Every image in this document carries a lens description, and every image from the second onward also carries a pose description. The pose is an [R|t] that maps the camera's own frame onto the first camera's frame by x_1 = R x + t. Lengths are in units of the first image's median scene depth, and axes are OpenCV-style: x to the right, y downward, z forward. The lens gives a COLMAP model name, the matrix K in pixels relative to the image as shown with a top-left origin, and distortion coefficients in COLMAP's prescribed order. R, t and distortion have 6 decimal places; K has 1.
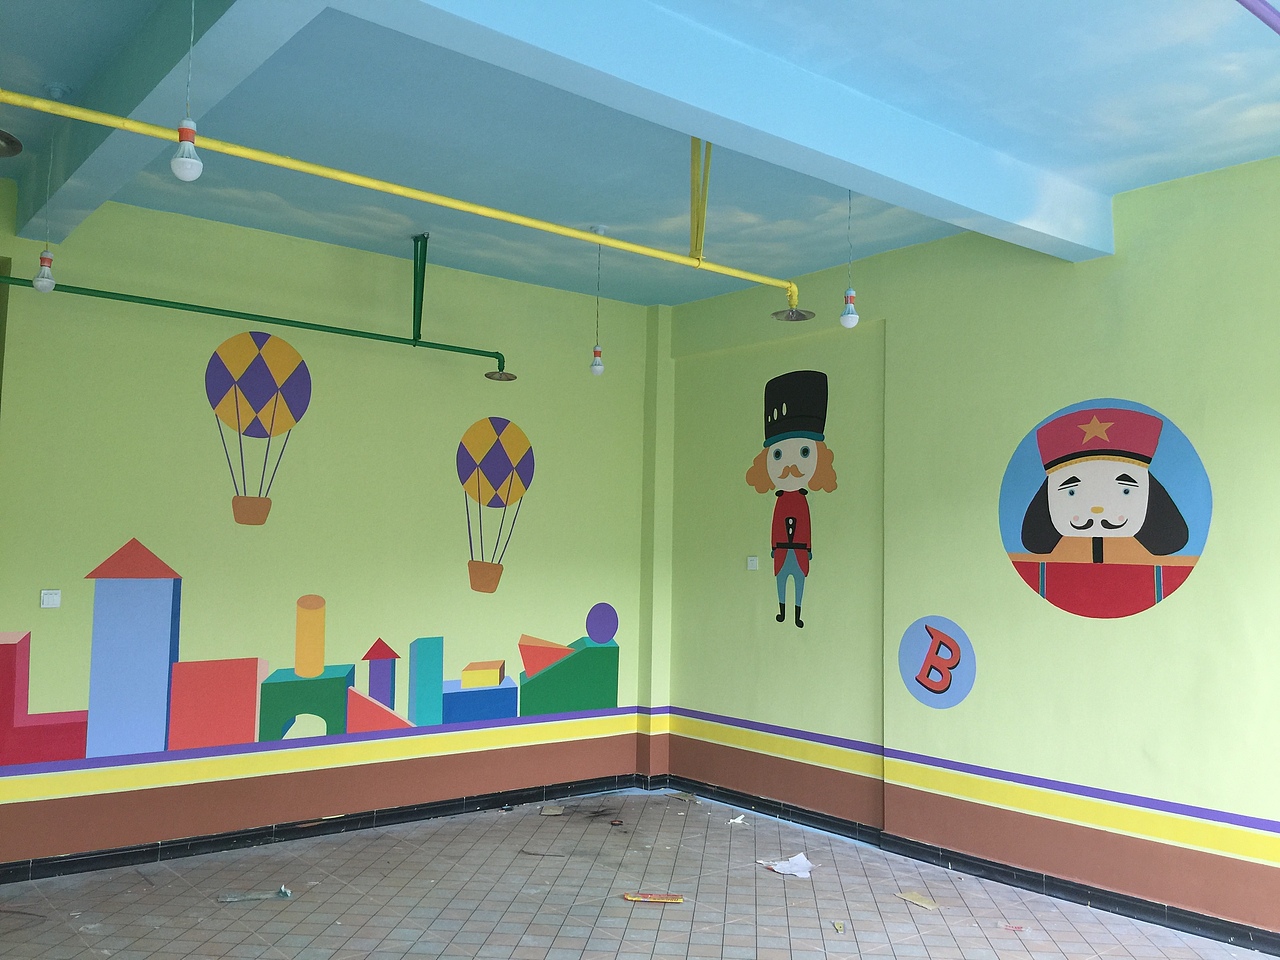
lens RADIAL K [[1094.6, 0, 640.0], [0, 1094.6, 480.0], [0, 0, 1]] dist [0.070296, -0.110218]
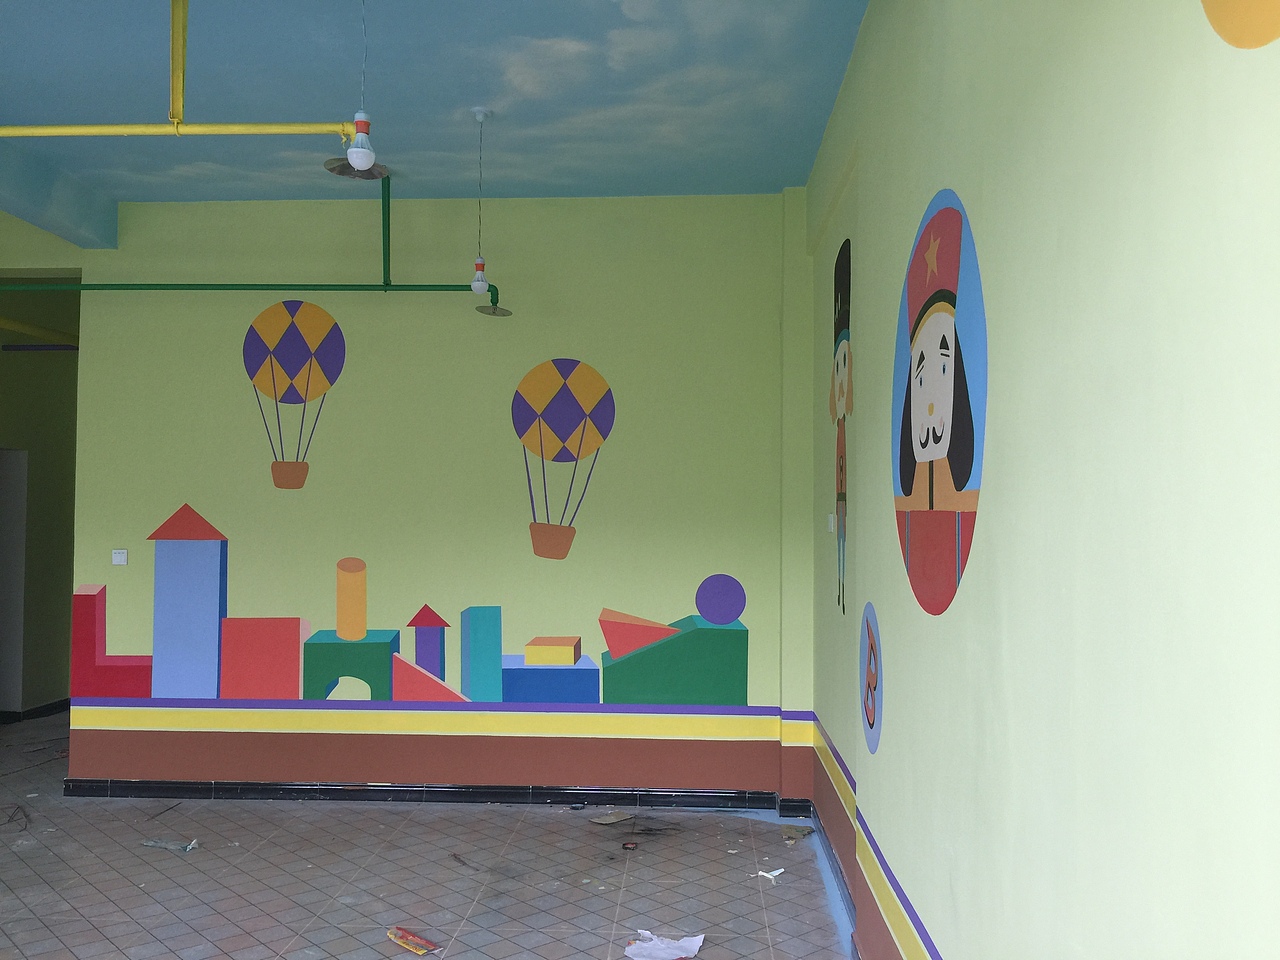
lens RADIAL K [[1094.6, 0, 640.0], [0, 1094.6, 480.0], [0, 0, 1]] dist [0.070296, -0.110218]
pose [[0.740510, -0.035974, -0.671082, 0.552548], [0.052814, 0.998593, 0.004748, 0.042679], [0.669967, -0.038958, 0.741368, 0.434693]]
